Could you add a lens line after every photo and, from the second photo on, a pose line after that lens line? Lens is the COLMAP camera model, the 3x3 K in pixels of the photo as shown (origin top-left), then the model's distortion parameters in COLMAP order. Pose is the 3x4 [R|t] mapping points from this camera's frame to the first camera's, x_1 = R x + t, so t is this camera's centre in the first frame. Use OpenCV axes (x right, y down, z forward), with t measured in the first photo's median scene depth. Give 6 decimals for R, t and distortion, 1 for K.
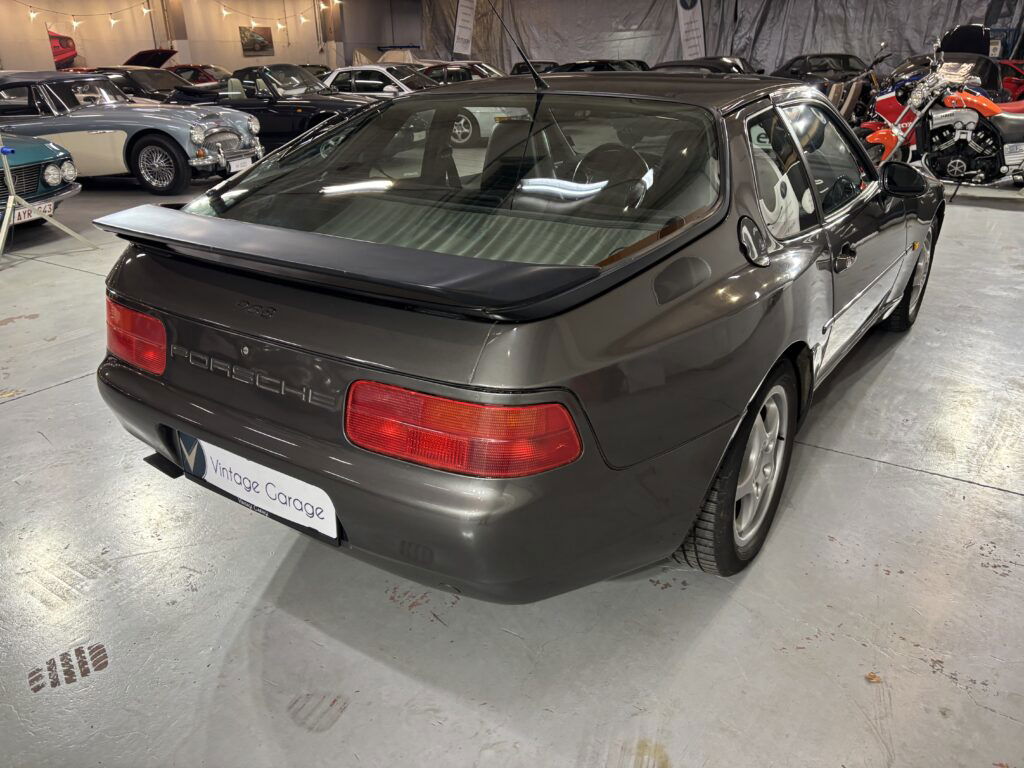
lens RADIAL K [[771.6, 0, 512.0], [0, 771.6, 384.0], [0, 0, 1]] dist [0.077447, -0.097249]
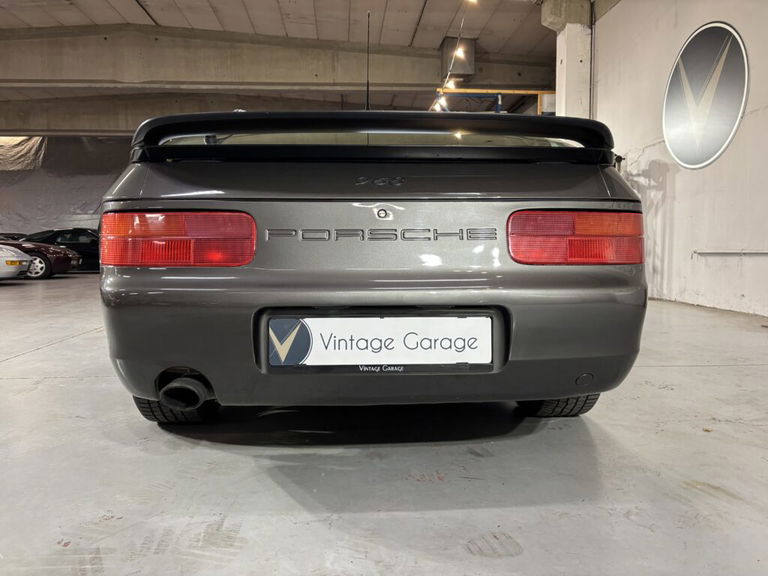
lens RADIAL K [[582.6, 0, 379.5], [0, 582.6, 289.8], [0, 0, 1]] dist [0.069279, -0.086432]
pose [[0.791627, -0.035212, 0.609990, -0.187808], [0.232424, 0.940641, -0.247335, 0.058628], [-0.565072, 0.337573, 0.752820, 0.088396]]
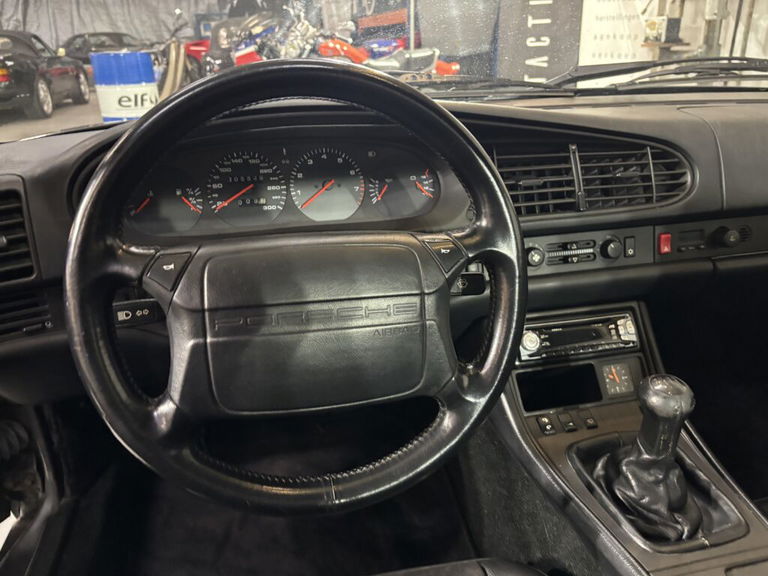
lens RADIAL K [[578.7, 0, 384.0], [0, 578.7, 288.0], [0, 0, 1]] dist [0.077447, -0.097249]
pose [[0.677886, -0.289084, 0.675944, 0.020230], [0.296553, 0.948845, 0.108391, -0.122886], [-0.672701, 0.126976, 0.728938, 0.413484]]
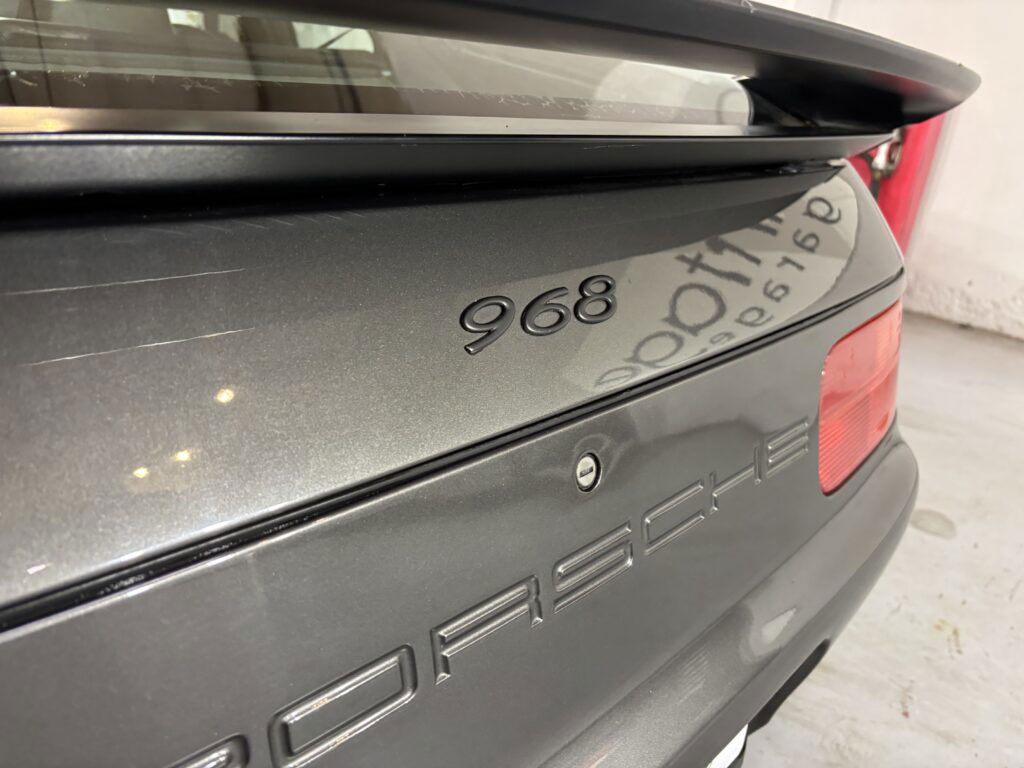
lens RADIAL K [[782.4, 0, 510.4], [0, 782.4, 384.2], [0, 0, 1]] dist [0.065086, -0.087216]
pose [[0.158774, -0.351463, 0.922640, -0.124238], [0.295878, 0.908483, 0.295153, -0.032947], [-0.941938, 0.226126, 0.248233, 0.207499]]
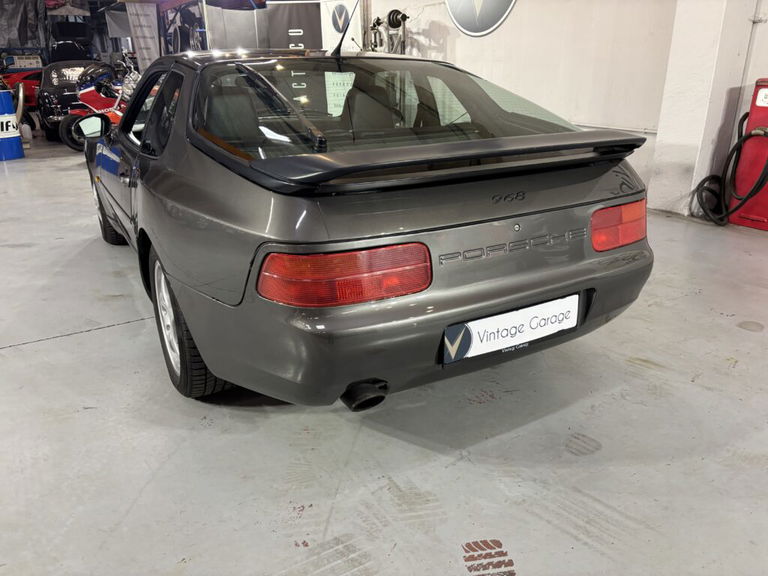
lens RADIAL K [[586.8, 0, 382.8], [0, 586.8, 288.1], [0, 0, 1]] dist [0.065086, -0.087216]
pose [[0.424545, -0.312509, 0.849765, -0.294443], [0.354218, 0.921066, 0.161762, -0.042485], [-0.833241, 0.232327, 0.501730, 0.152924]]
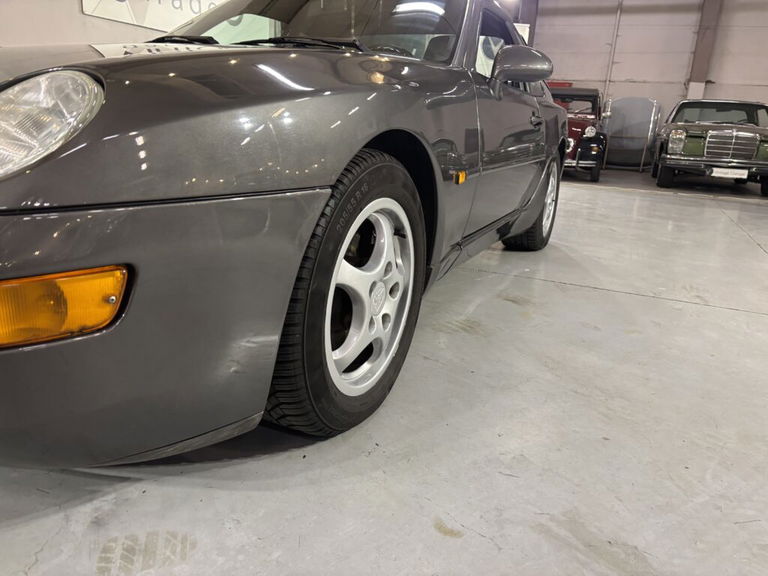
lens RADIAL K [[583.5, 0, 393.0], [0, 583.5, 292.3], [0, 0, 1]] dist [0.056551, -0.071231]
pose [[-0.977063, 0.008591, -0.212778, 0.121994], [-0.127093, 0.778199, 0.615024, -0.229175], [0.170867, 0.627959, -0.759257, 0.765159]]
